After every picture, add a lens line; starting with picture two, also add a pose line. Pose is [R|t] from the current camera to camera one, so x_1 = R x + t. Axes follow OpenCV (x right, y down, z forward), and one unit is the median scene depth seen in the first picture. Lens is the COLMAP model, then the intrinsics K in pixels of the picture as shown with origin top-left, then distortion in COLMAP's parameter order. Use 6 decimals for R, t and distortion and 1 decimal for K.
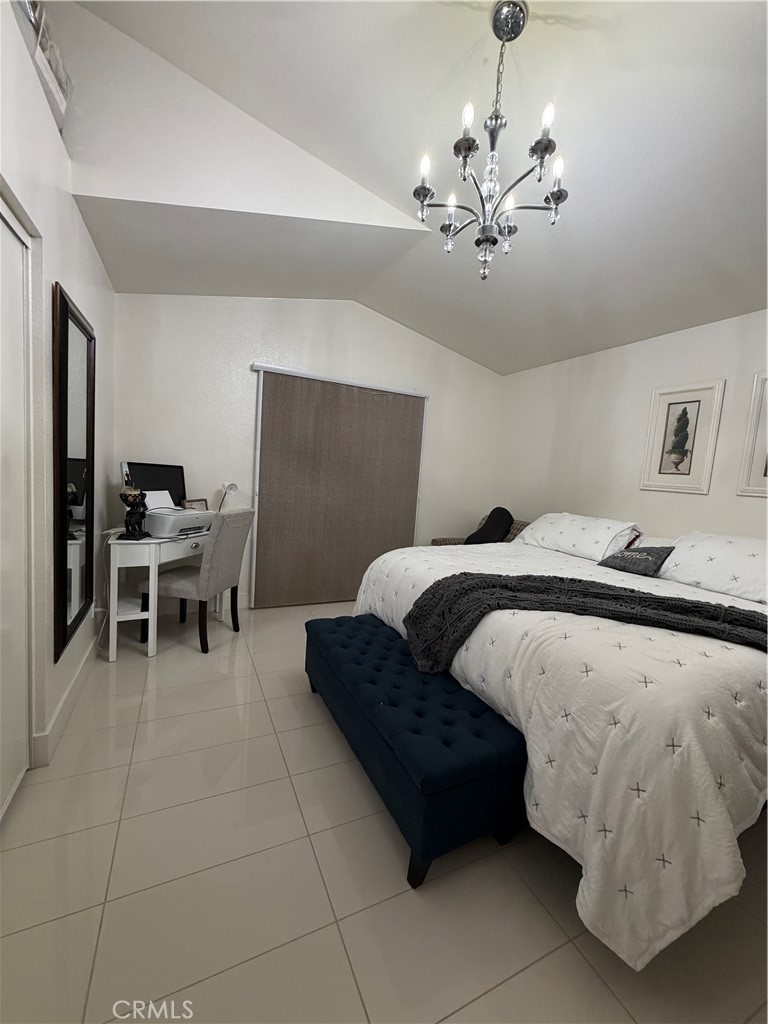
lens RADIAL K [[408.3, 0, 382.3], [0, 408.3, 509.4], [0, 0, 1]] dist [-0.000757, 0.000372]
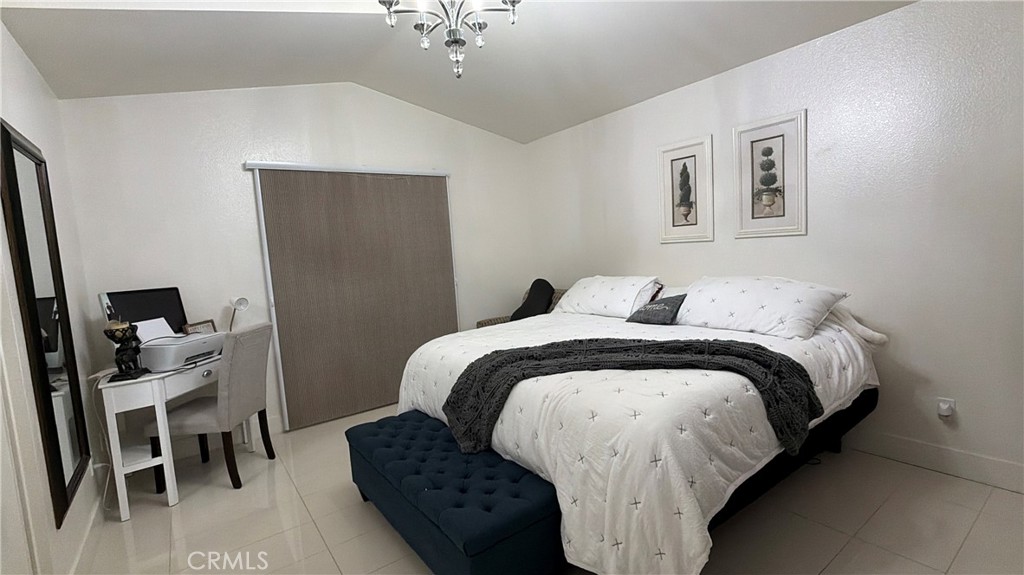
lens RADIAL K [[460.4, 0, 513.8], [0, 460.4, 289.5], [0, 0, 1]] dist [0.000136, 0.000285]
pose [[0.973916, -0.151303, 0.169098, 0.059440], [0.151432, 0.988392, 0.012207, -0.004108], [-0.168982, 0.013718, 0.985524, -0.123511]]
